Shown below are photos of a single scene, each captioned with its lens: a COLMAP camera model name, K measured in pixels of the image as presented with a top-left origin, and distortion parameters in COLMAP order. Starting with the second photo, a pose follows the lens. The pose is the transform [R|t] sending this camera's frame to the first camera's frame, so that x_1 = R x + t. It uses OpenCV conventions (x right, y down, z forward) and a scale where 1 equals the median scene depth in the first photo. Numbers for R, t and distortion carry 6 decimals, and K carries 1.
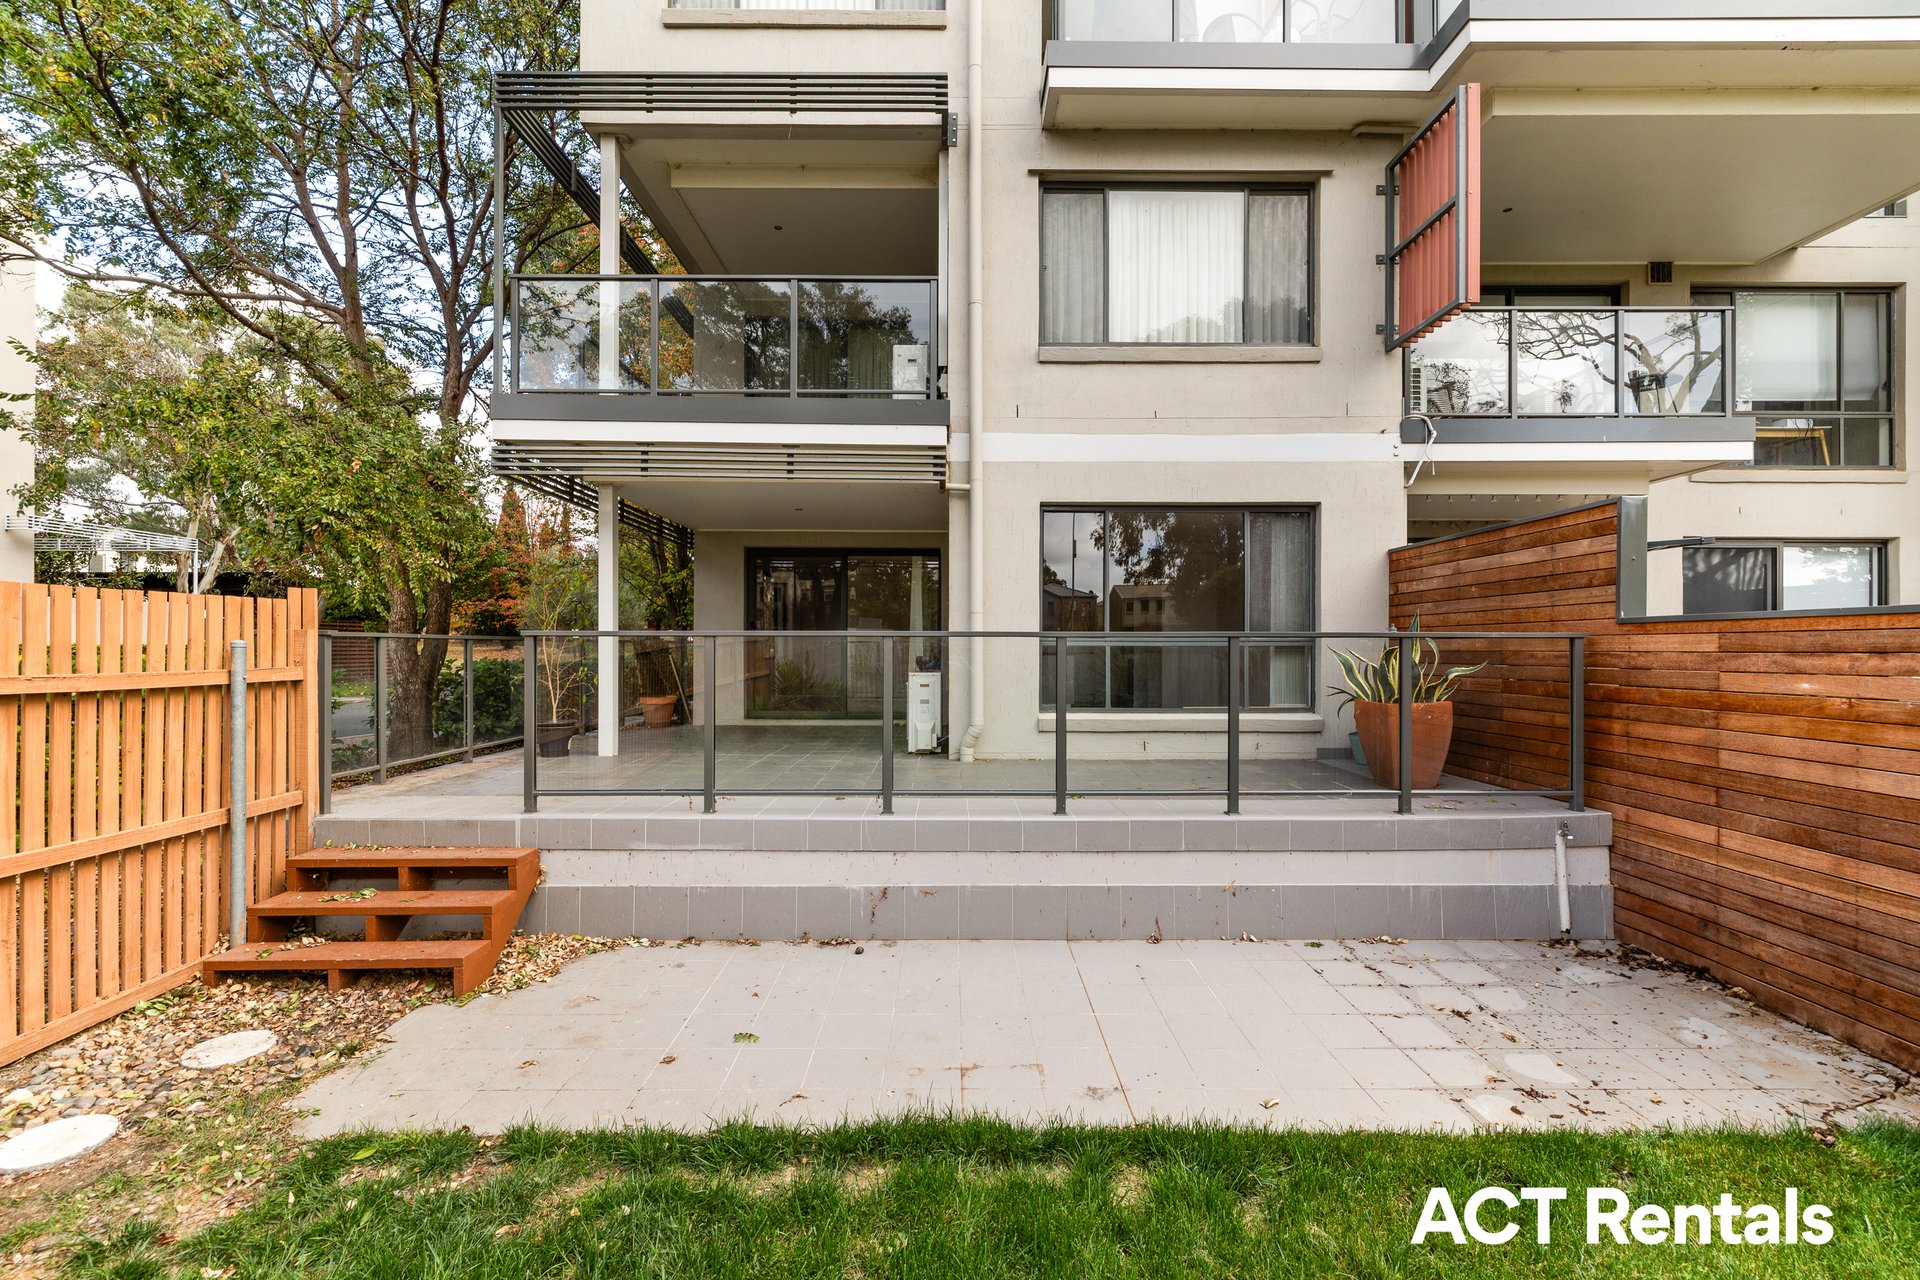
lens RADIAL K [[804.0, 0, 958.3], [0, 804.0, 647.5], [0, 0, 1]] dist [0.000149, 0.000121]
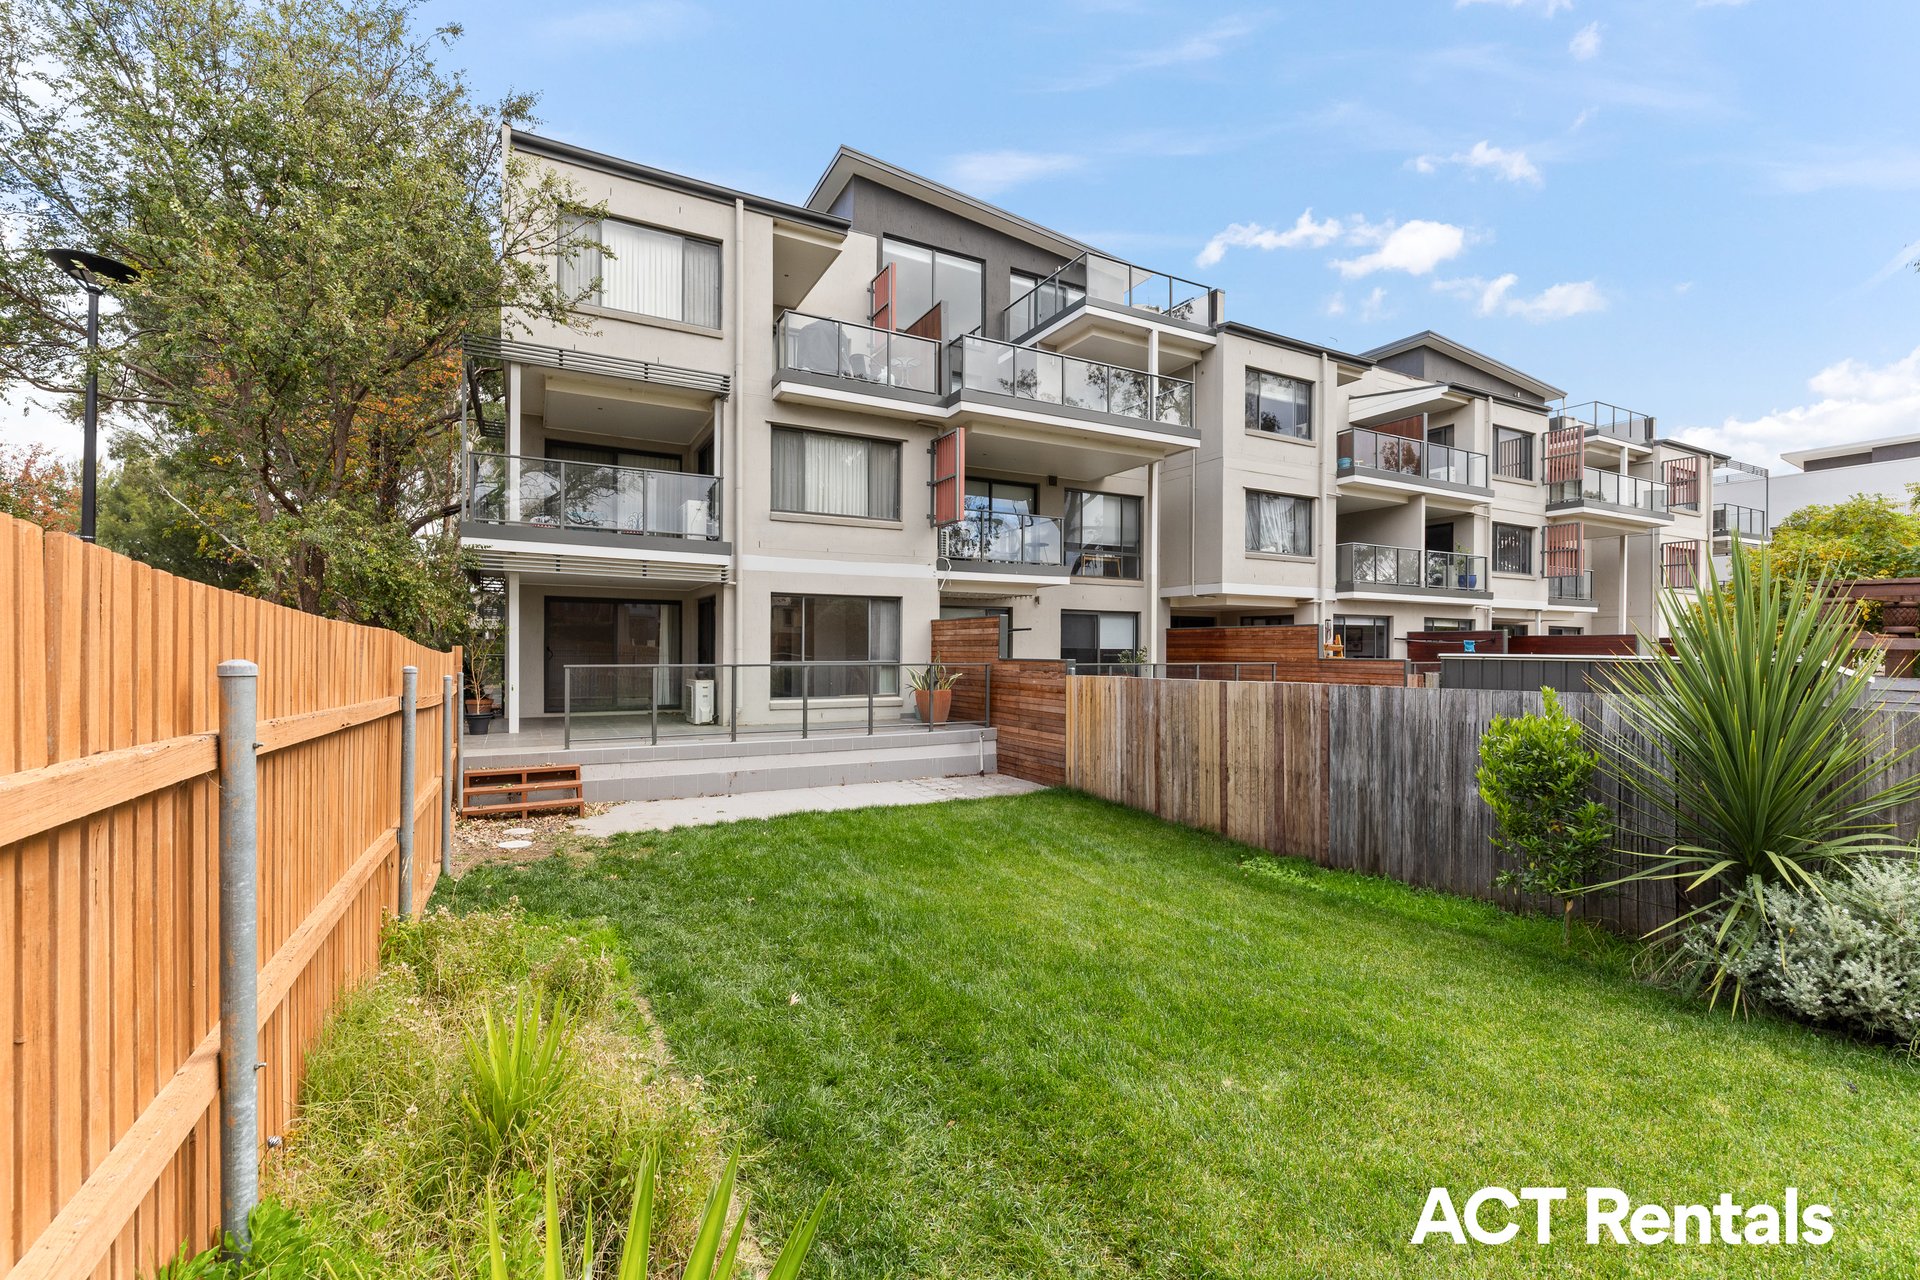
lens RADIAL K [[804.0, 0, 958.3], [0, 804.0, 647.5], [0, 0, 1]] dist [0.000149, 0.000121]
pose [[0.880204, 0.004121, 0.474577, -0.427733], [-0.005043, 0.999987, 0.000671, -0.050505], [-0.474569, -0.002984, 0.880214, -0.942289]]
